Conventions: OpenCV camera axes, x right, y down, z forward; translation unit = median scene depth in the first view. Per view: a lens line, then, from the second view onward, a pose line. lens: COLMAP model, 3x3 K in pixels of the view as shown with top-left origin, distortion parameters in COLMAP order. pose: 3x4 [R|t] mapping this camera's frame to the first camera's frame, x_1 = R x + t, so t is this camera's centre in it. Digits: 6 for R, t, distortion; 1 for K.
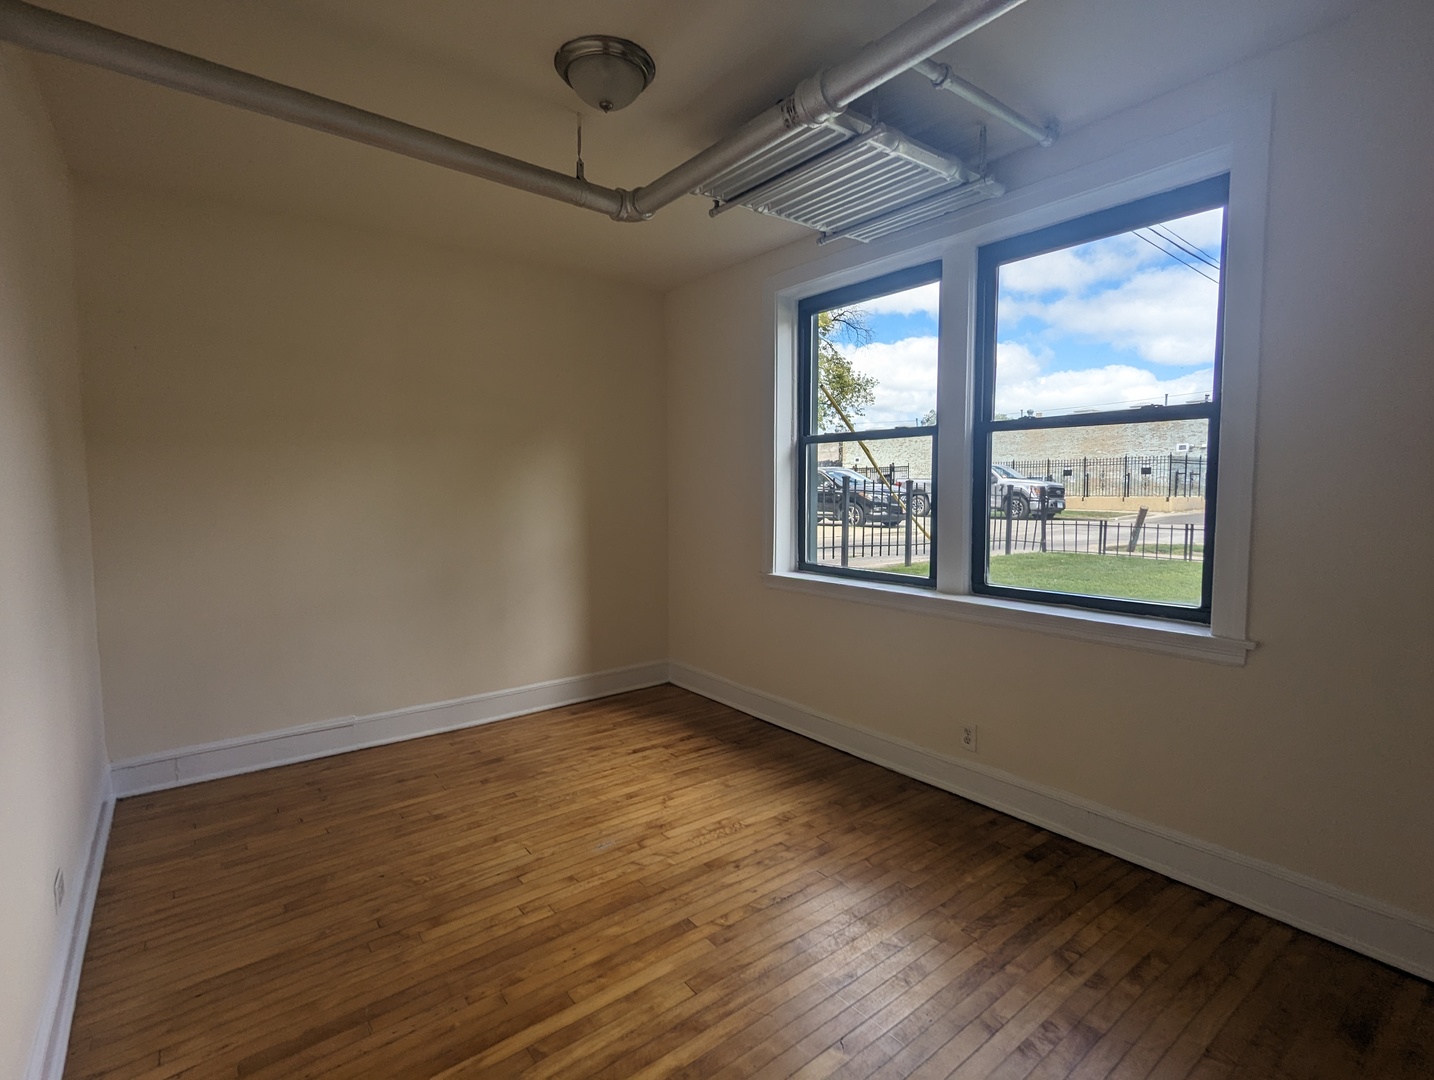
lens RADIAL K [[685.8, 0, 717.5], [0, 685.8, 537.1], [0, 0, 1]] dist [0.002522, 0.003027]
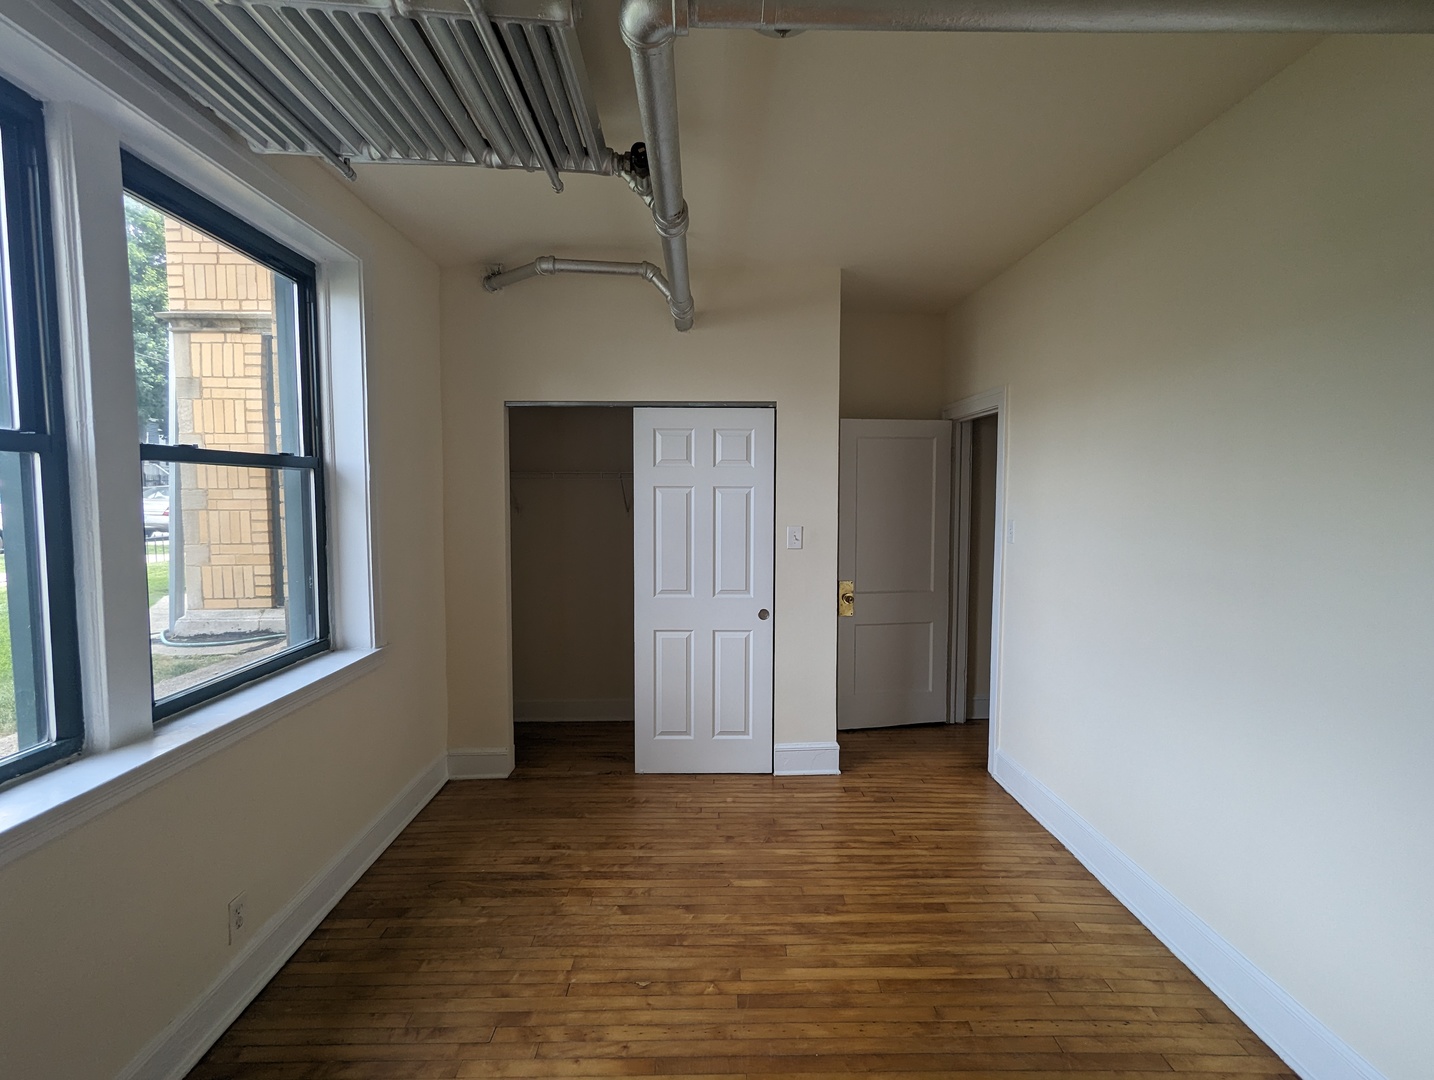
lens RADIAL K [[685.8, 0, 713.4], [0, 685.8, 542.6], [0, 0, 1]] dist [0.002522, 0.003027]
pose [[-0.794386, -0.041926, 0.605964, -0.587185], [0.040345, 0.991770, 0.121509, -0.201855], [-0.606072, 0.120973, -0.786157, 1.763355]]
